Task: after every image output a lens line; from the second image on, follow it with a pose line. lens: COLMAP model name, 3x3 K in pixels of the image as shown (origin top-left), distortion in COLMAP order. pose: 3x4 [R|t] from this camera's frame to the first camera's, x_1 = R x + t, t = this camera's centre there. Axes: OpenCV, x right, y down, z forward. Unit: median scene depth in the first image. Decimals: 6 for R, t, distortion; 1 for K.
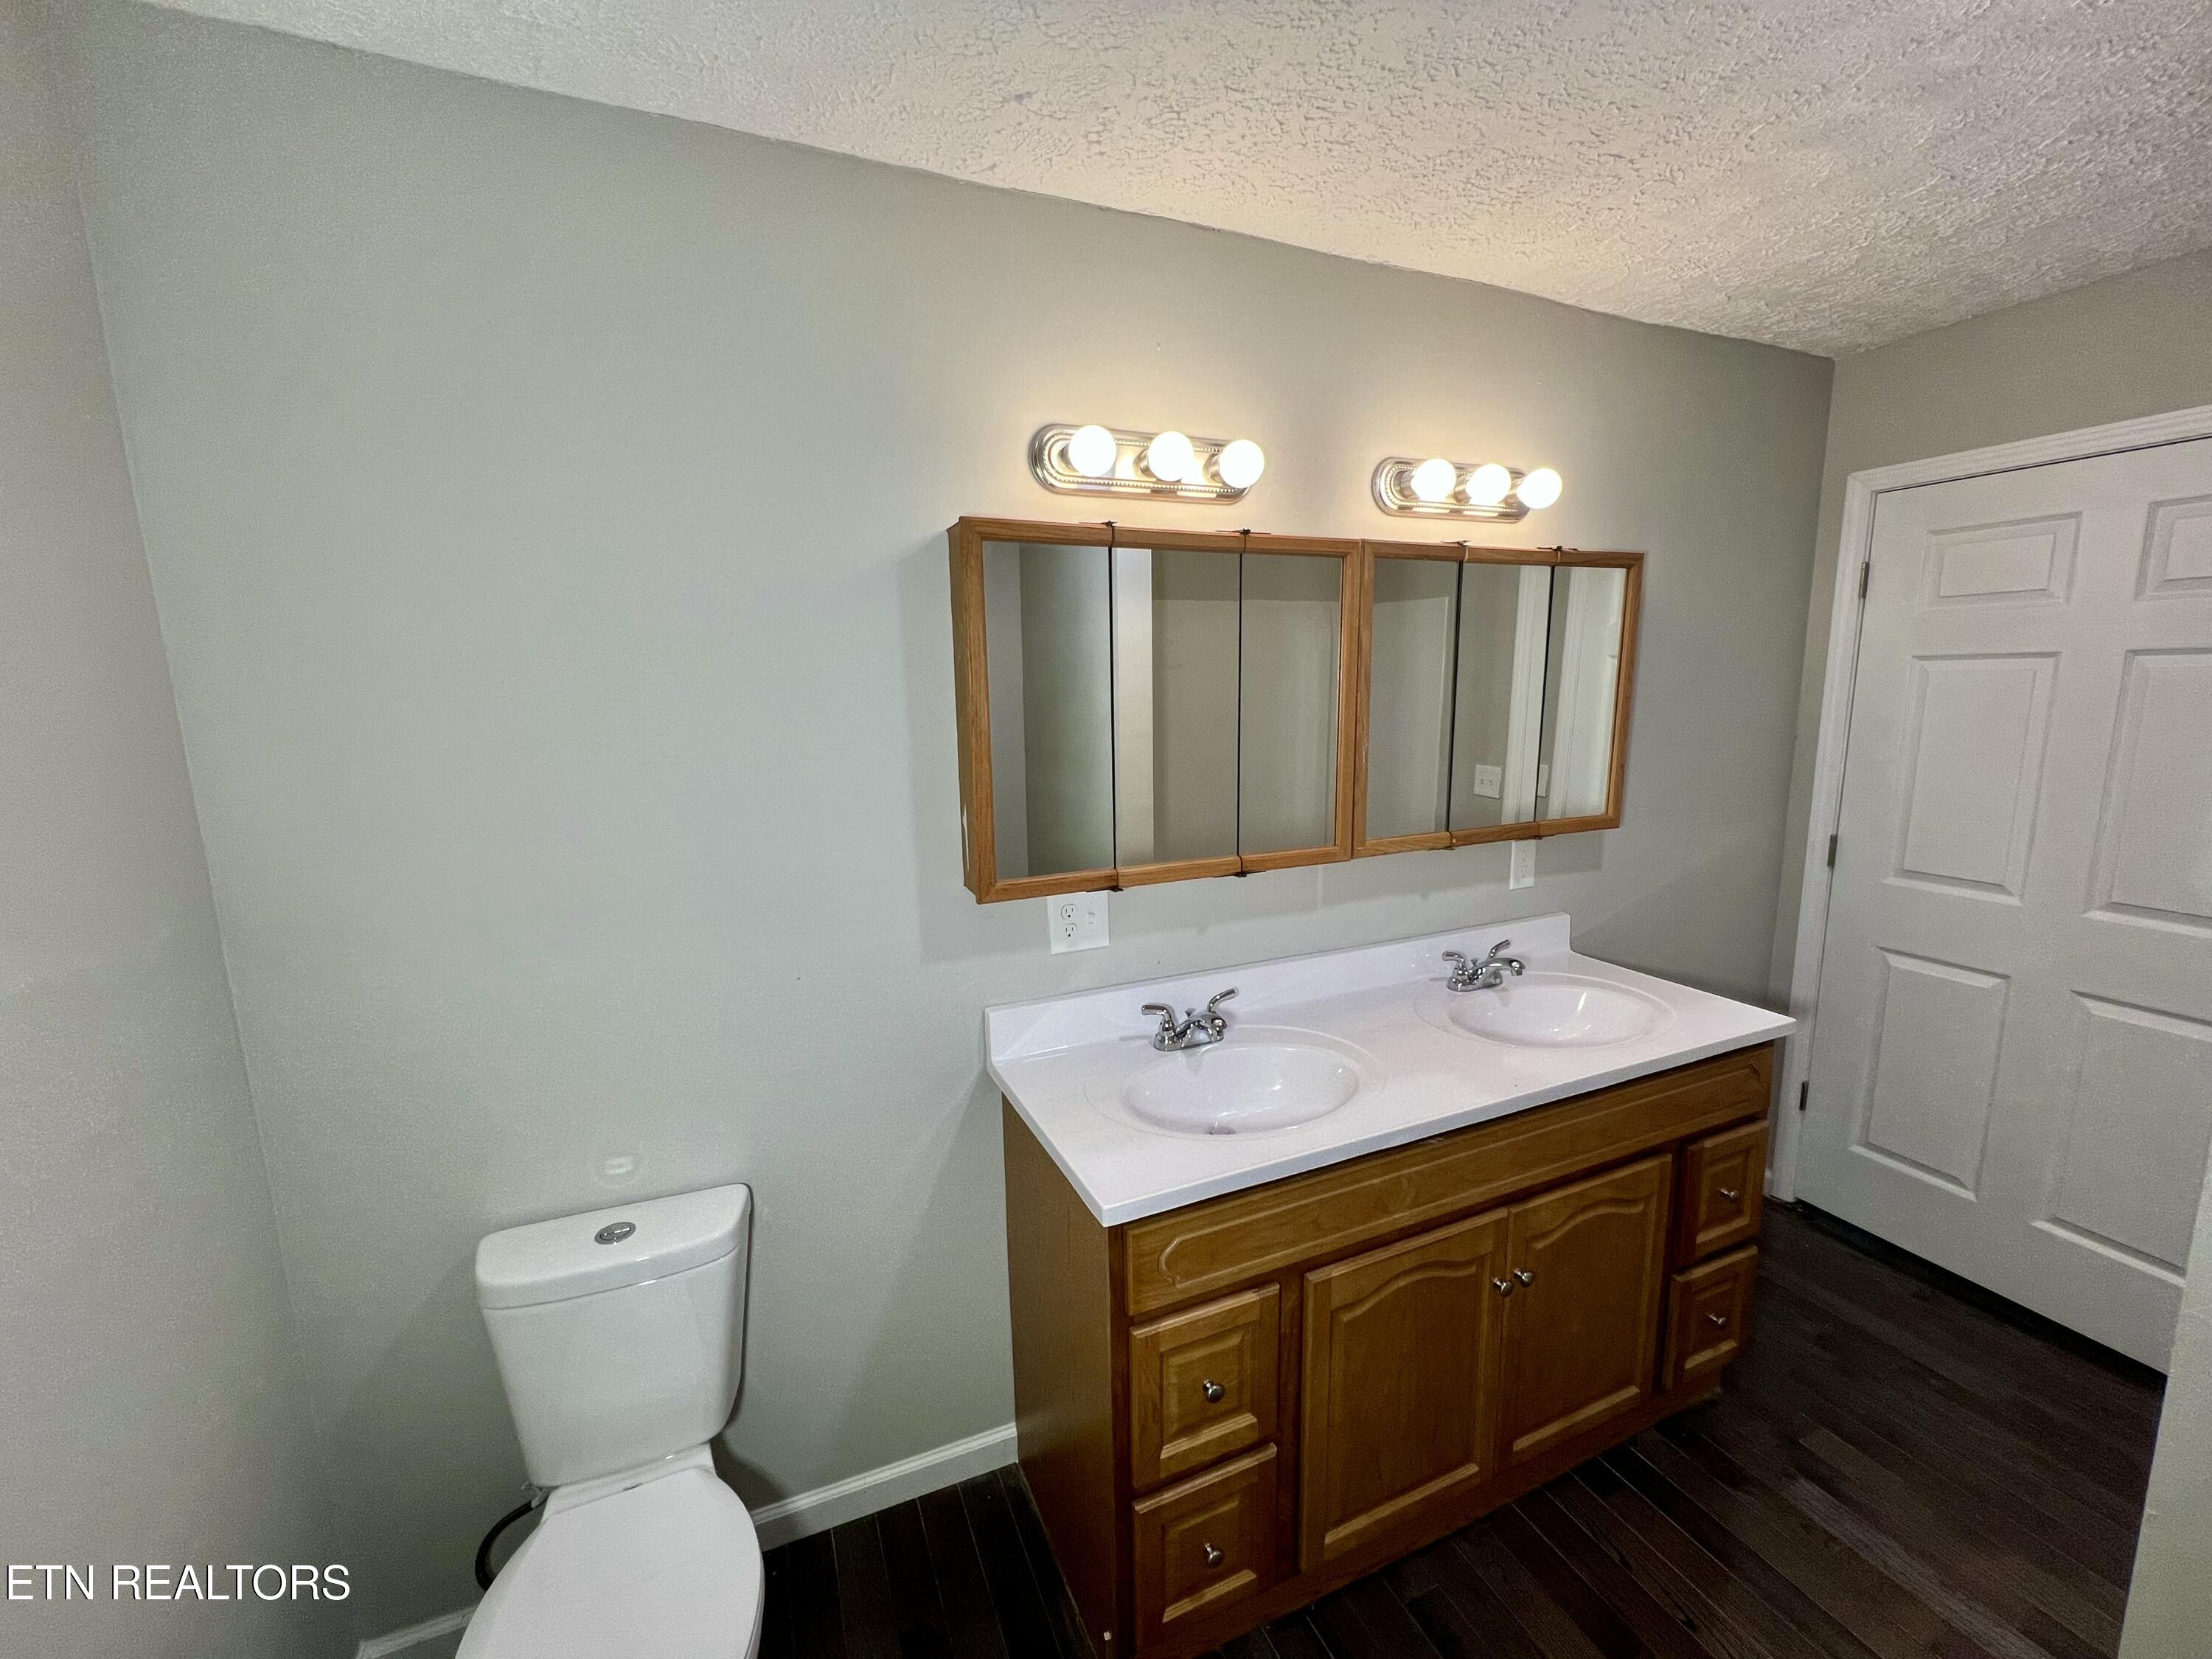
lens RADIAL K [[888.8, 0, 1100.3], [0, 888.8, 824.7], [0, 0, 1]] dist [-0.001495, 0.000729]
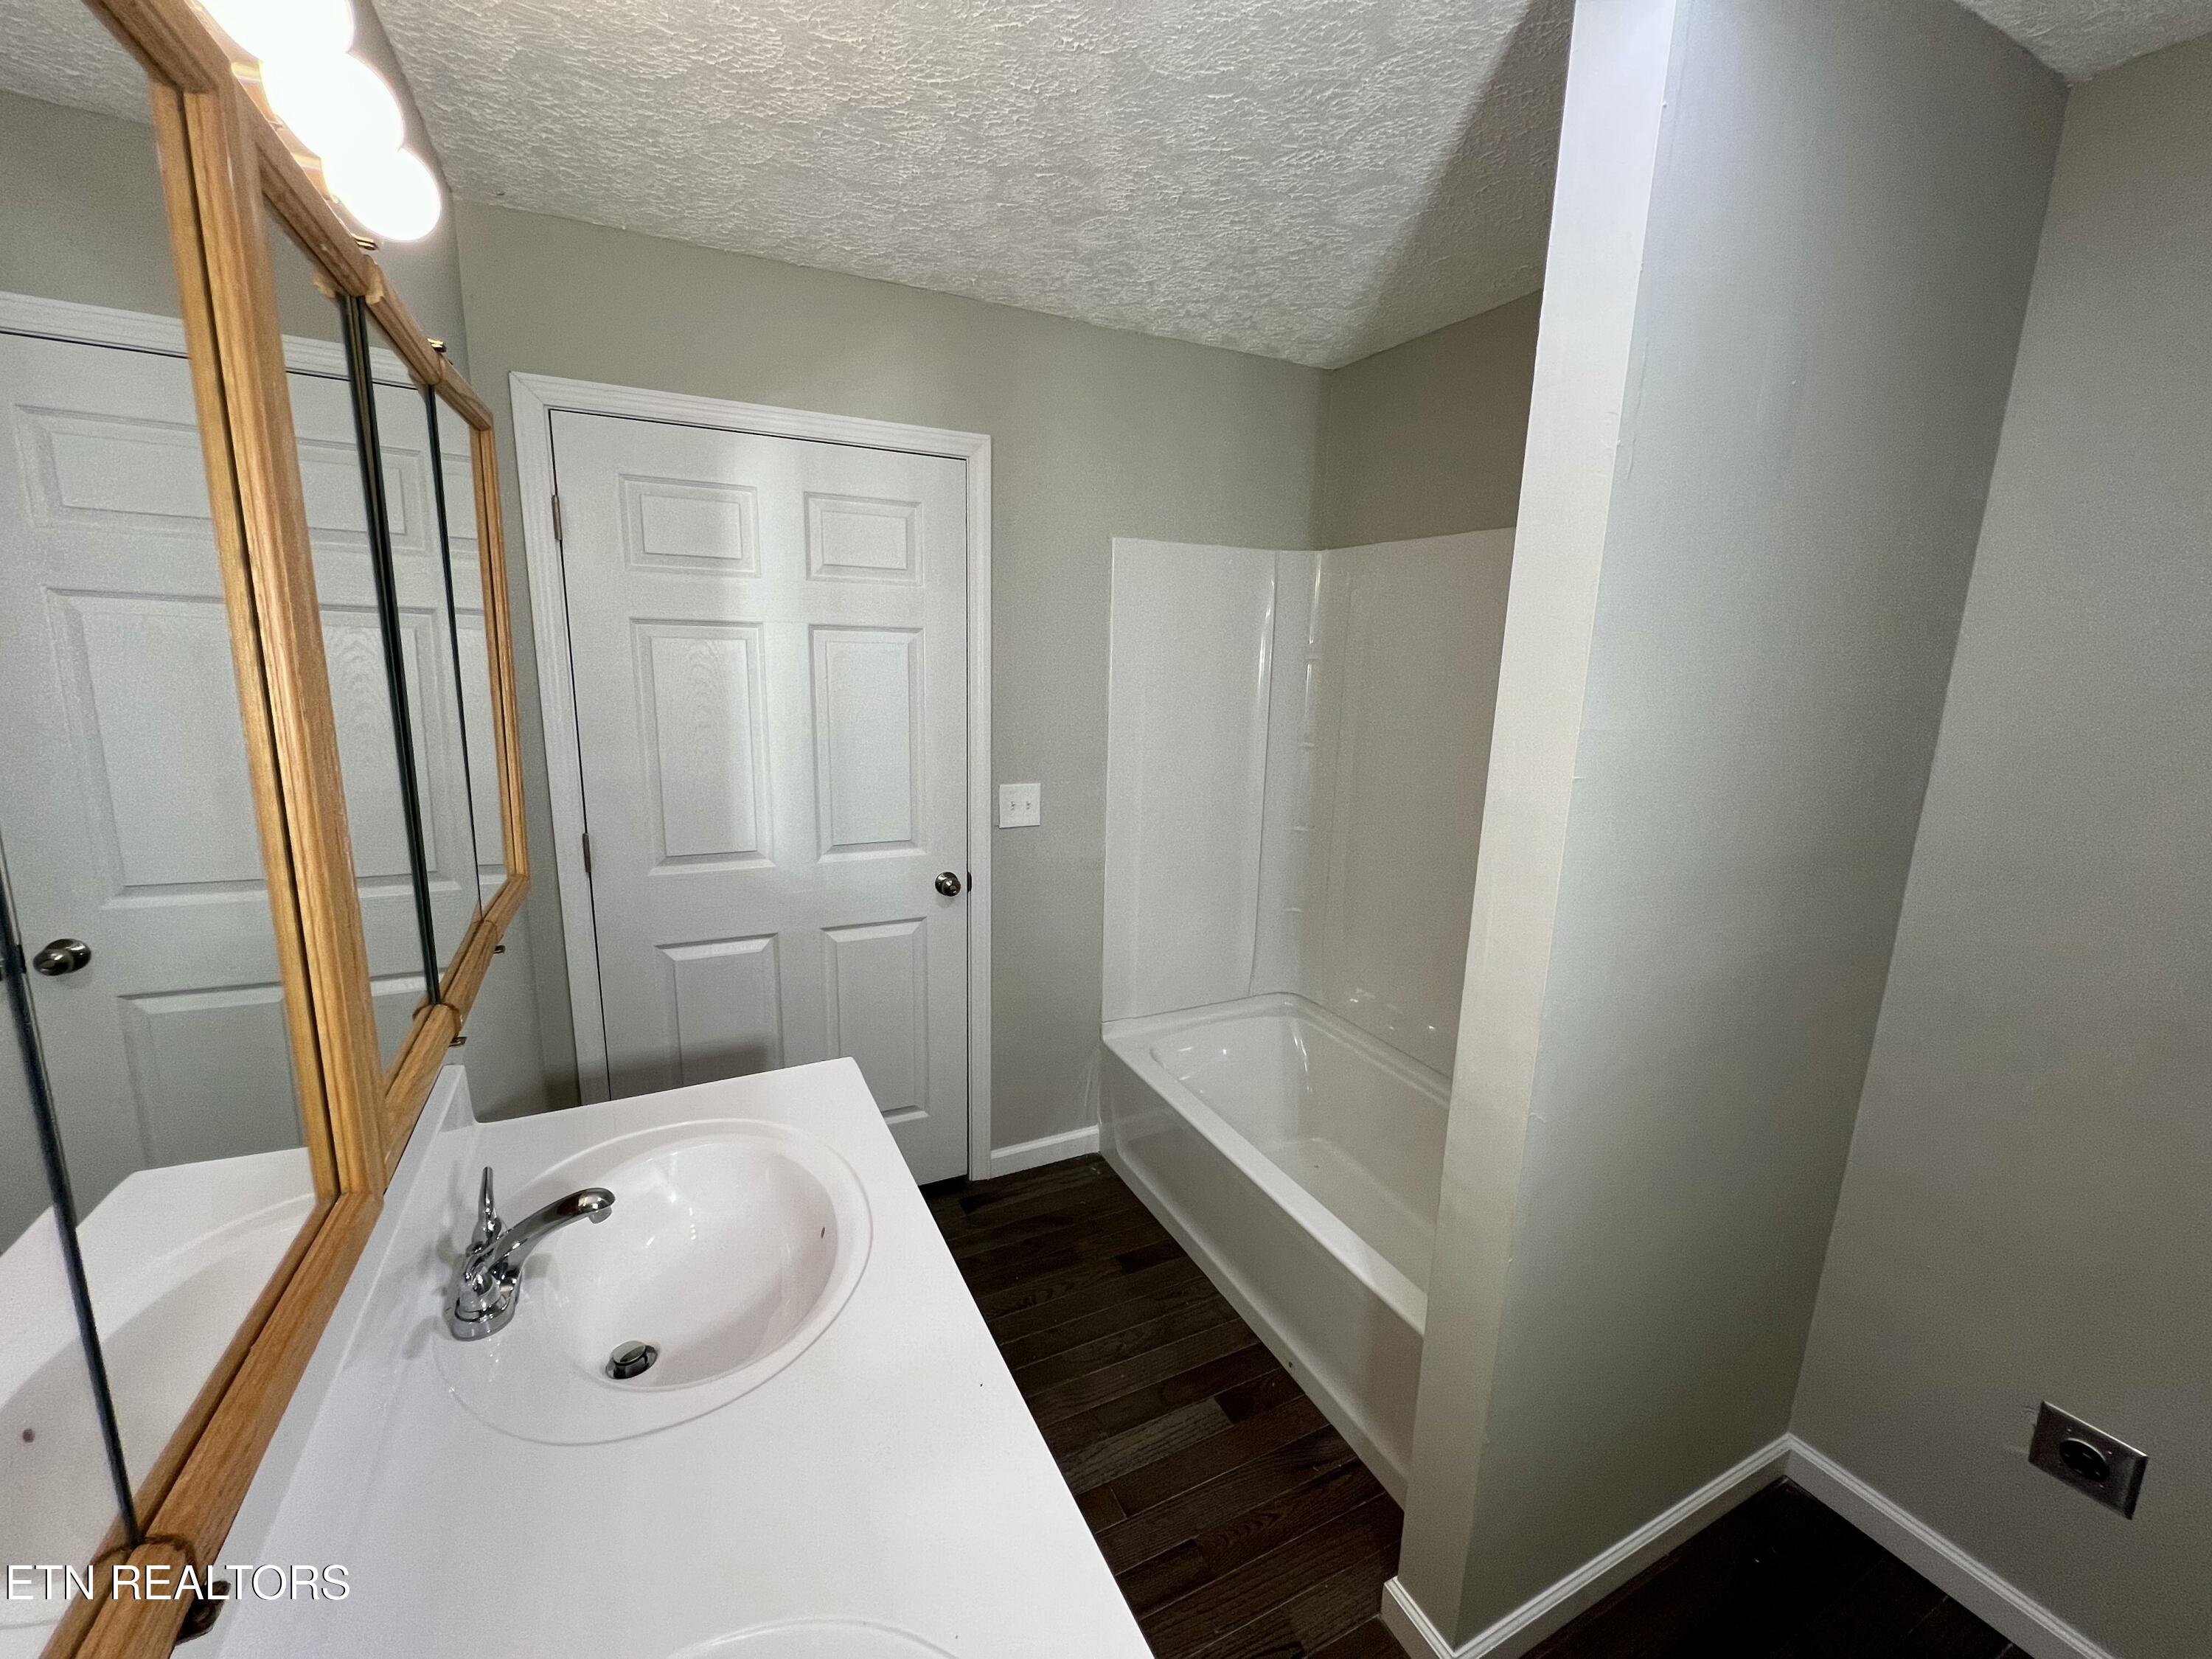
lens RADIAL K [[888.8, 0, 1099.8], [0, 888.8, 828.5], [0, 0, 1]] dist [-0.001495, 0.000729]
pose [[-0.048817, -0.183136, 0.981875, -0.007130], [0.136093, 0.972659, 0.188183, -0.094123], [-0.989493, 0.142813, -0.022559, 0.615954]]
